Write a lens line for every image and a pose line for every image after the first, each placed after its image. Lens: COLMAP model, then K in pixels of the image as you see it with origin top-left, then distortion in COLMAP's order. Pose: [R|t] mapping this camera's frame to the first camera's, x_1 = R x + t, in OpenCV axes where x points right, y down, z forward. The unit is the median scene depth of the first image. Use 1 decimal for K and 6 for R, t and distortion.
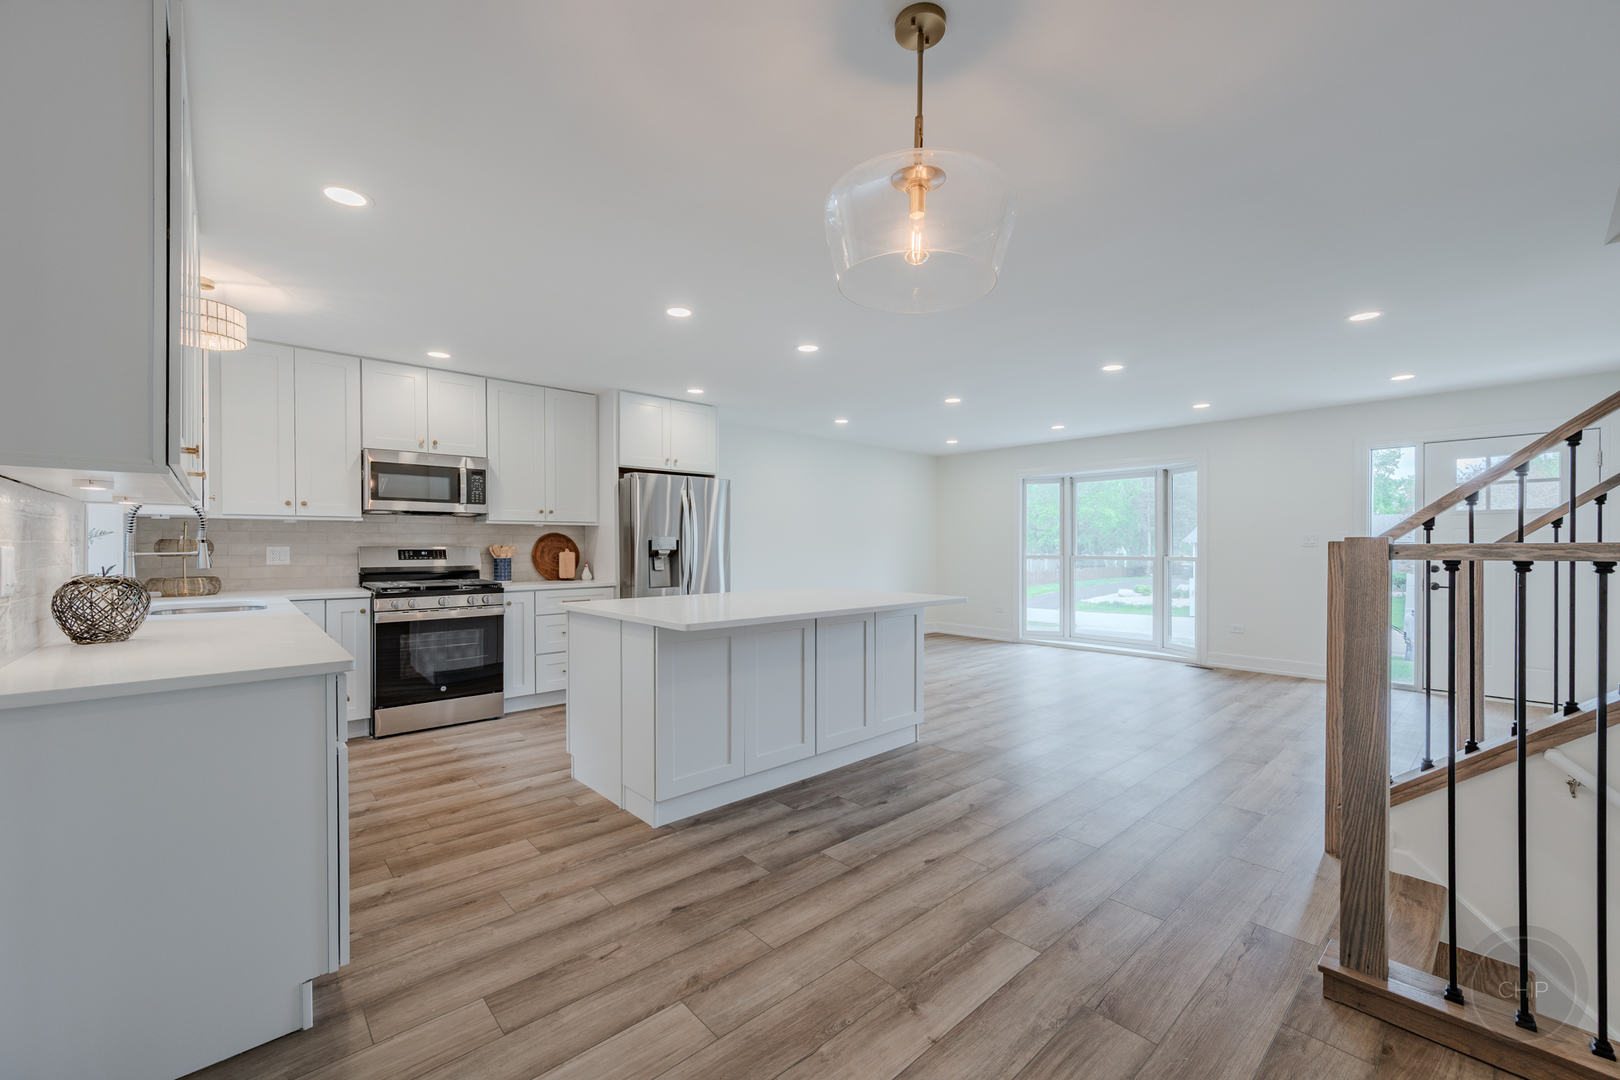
lens RADIAL K [[639.2, 0, 809.3], [0, 639.2, 547.0], [0, 0, 1]] dist [0.000005, 0.000764]
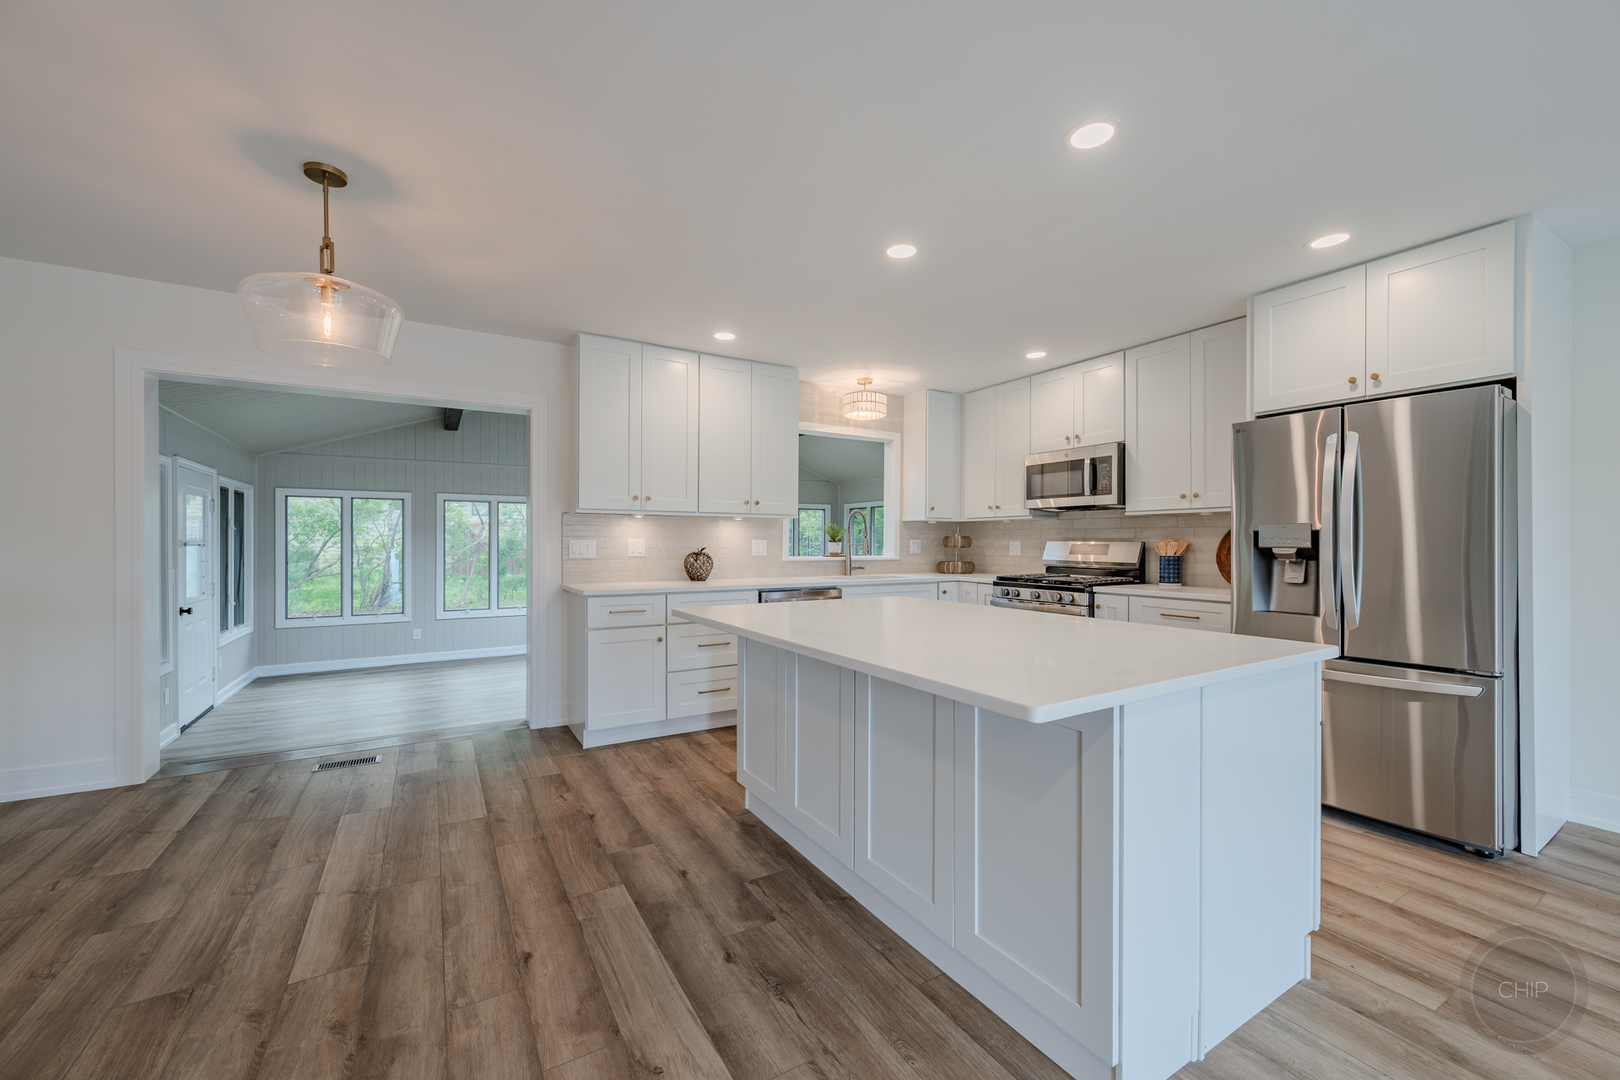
lens RADIAL K [[639.2, 0, 817.7], [0, 639.2, 544.0], [0, 0, 1]] dist [0.000005, 0.000764]
pose [[-0.186370, 0.003122, -0.982475, 0.556193], [-0.005170, 0.999978, 0.004159, 0.001852], [0.982466, 0.005855, -0.186350, 0.953157]]
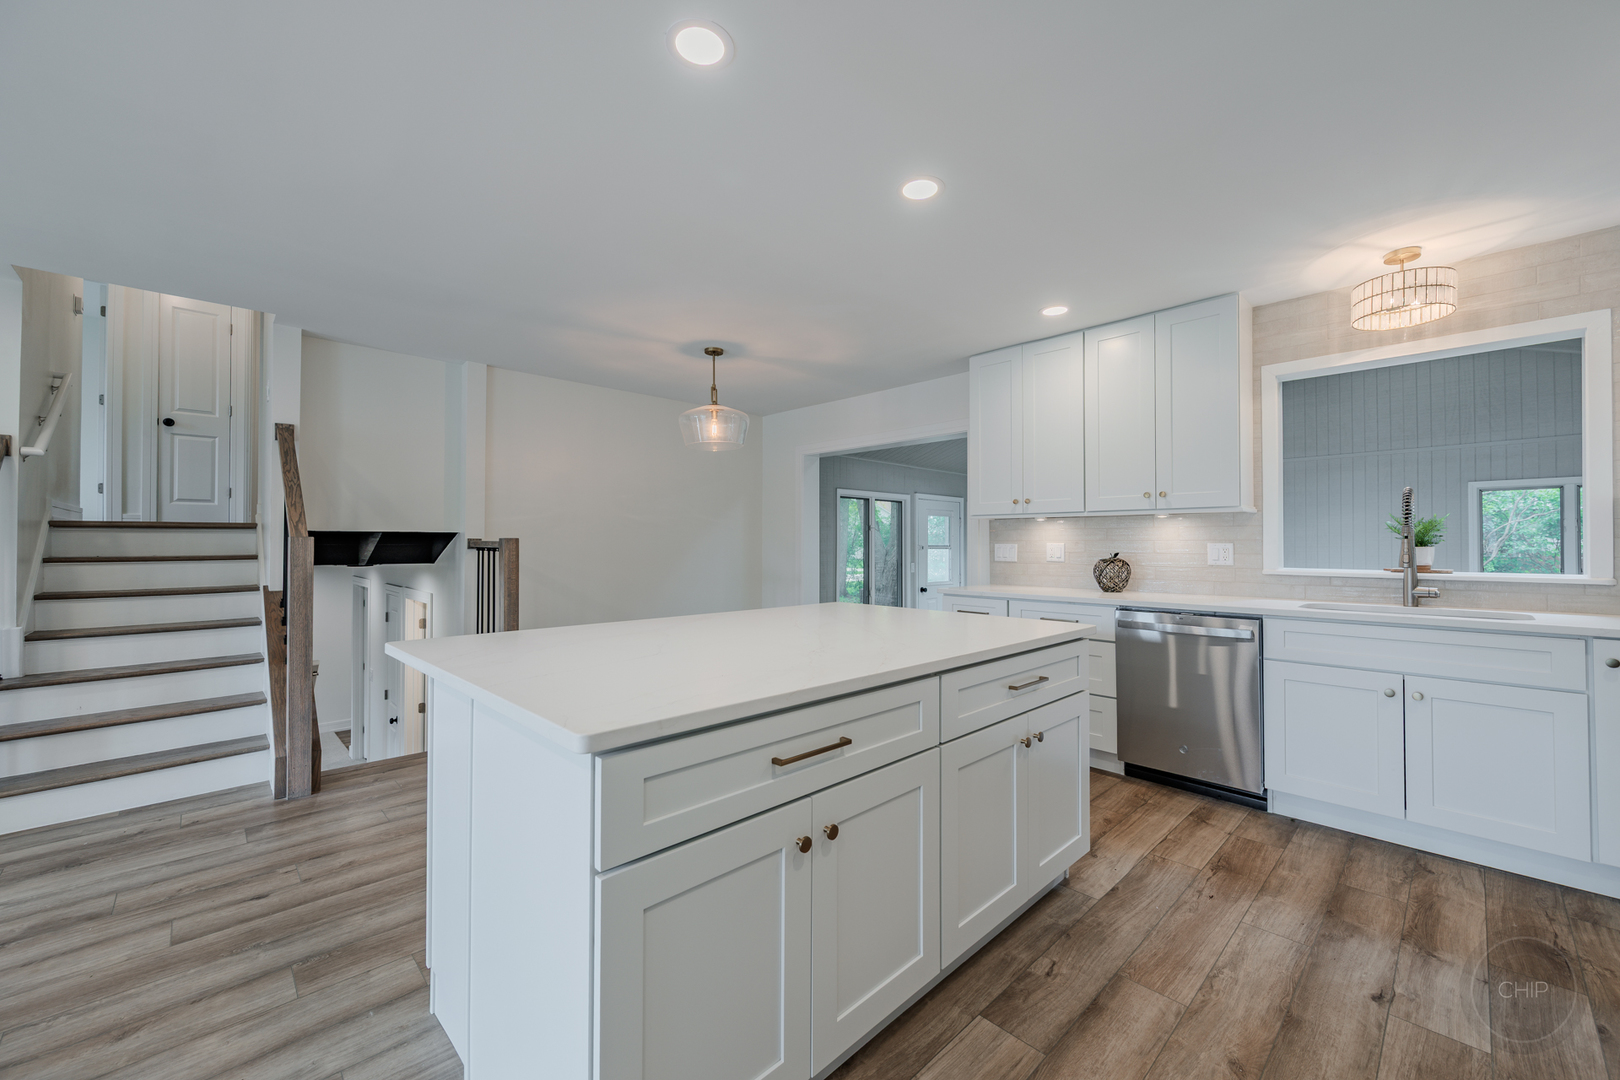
lens RADIAL K [[639.2, 0, 816.3], [0, 639.2, 537.3], [0, 0, 1]] dist [0.000005, 0.000764]
pose [[-0.999291, -0.001827, -0.037611, -0.065068], [-0.001487, 0.999958, -0.009070, 0.000361], [0.037626, -0.009008, -0.999251, 1.501623]]
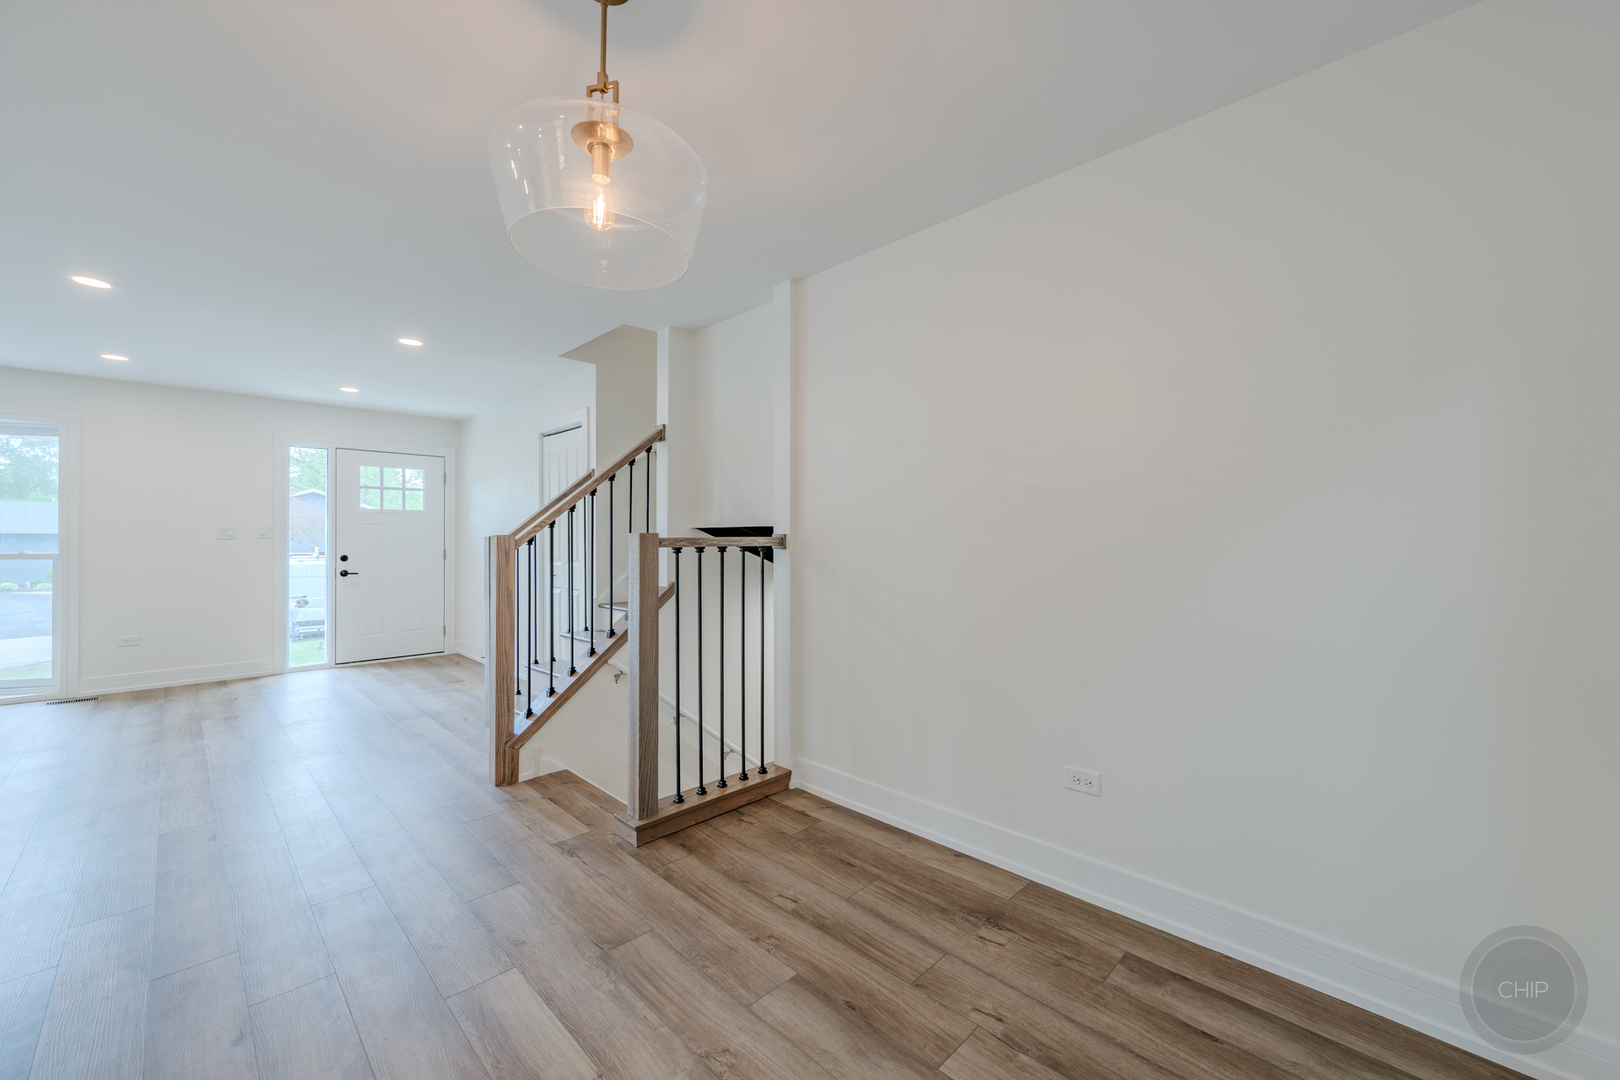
lens RADIAL K [[639.2, 0, 815.3], [0, 639.2, 538.8], [0, 0, 1]] dist [0.000005, 0.000764]
pose [[-0.057478, -0.000813, 0.998346, -0.305760], [0.000825, 0.999999, 0.000862, -0.000955], [-0.998346, 0.000873, -0.057477, 0.305918]]
